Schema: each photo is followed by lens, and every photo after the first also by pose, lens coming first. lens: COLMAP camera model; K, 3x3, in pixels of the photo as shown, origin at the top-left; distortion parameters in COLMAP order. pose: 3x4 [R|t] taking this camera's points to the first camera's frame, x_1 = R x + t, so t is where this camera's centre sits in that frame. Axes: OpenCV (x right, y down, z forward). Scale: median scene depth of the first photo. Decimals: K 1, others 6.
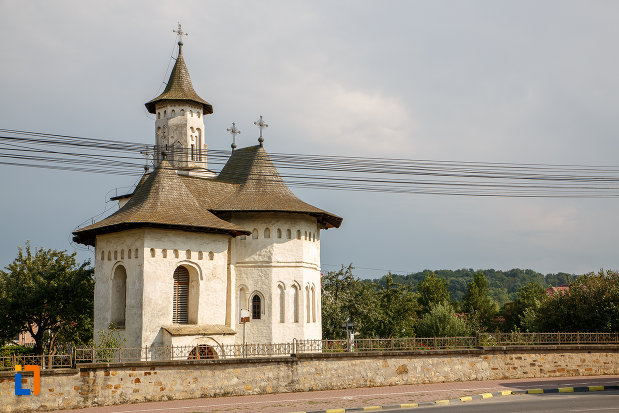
lens RADIAL K [[779.4, 0, 309.5], [0, 779.4, 206.5], [0, 0, 1]] dist [0.004494, 0.003397]
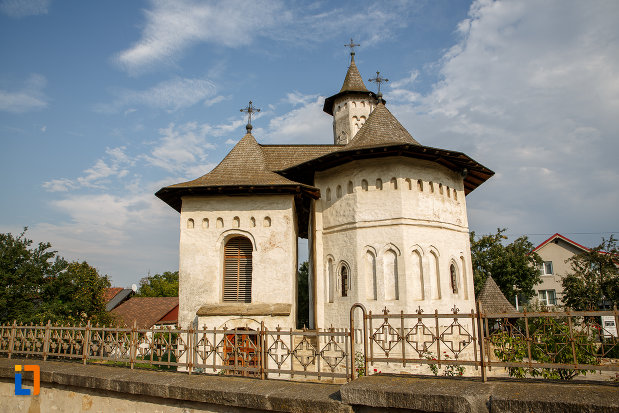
lens RADIAL K [[420.7, 0, 309.5], [0, 420.7, 206.5], [0, 0, 1]] dist [-0.130459, 0.079505]
pose [[0.700217, -0.172354, -0.692813, 0.211258], [0.103416, 0.984673, -0.140441, 0.109786], [0.706400, 0.026691, 0.707309, 0.671900]]
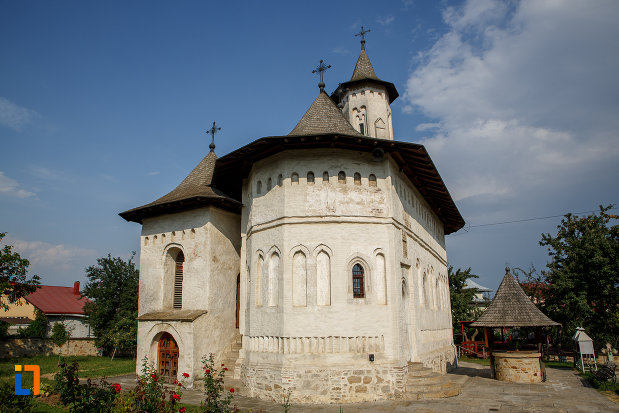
lens RADIAL K [[420.7, 0, 309.5], [0, 420.7, 206.5], [0, 0, 1]] dist [-0.130459, 0.079505]
pose [[0.280387, -0.247643, -0.927392, 0.348740], [0.142122, 0.966209, -0.215039, 0.148129], [0.949307, -0.071509, 0.306108, 0.929932]]
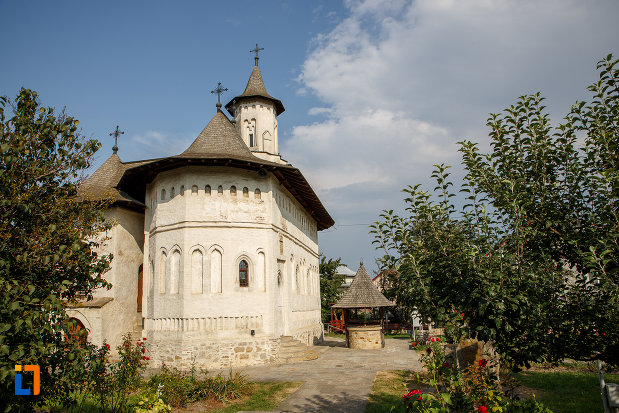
lens RADIAL K [[420.7, 0, 309.5], [0, 420.7, 206.5], [0, 0, 1]] dist [-0.130459, 0.079505]
pose [[0.527620, -0.197309, -0.826248, 0.444282], [0.152124, 0.978874, -0.136614, 0.140219], [0.835748, -0.053612, 0.546489, 0.888206]]
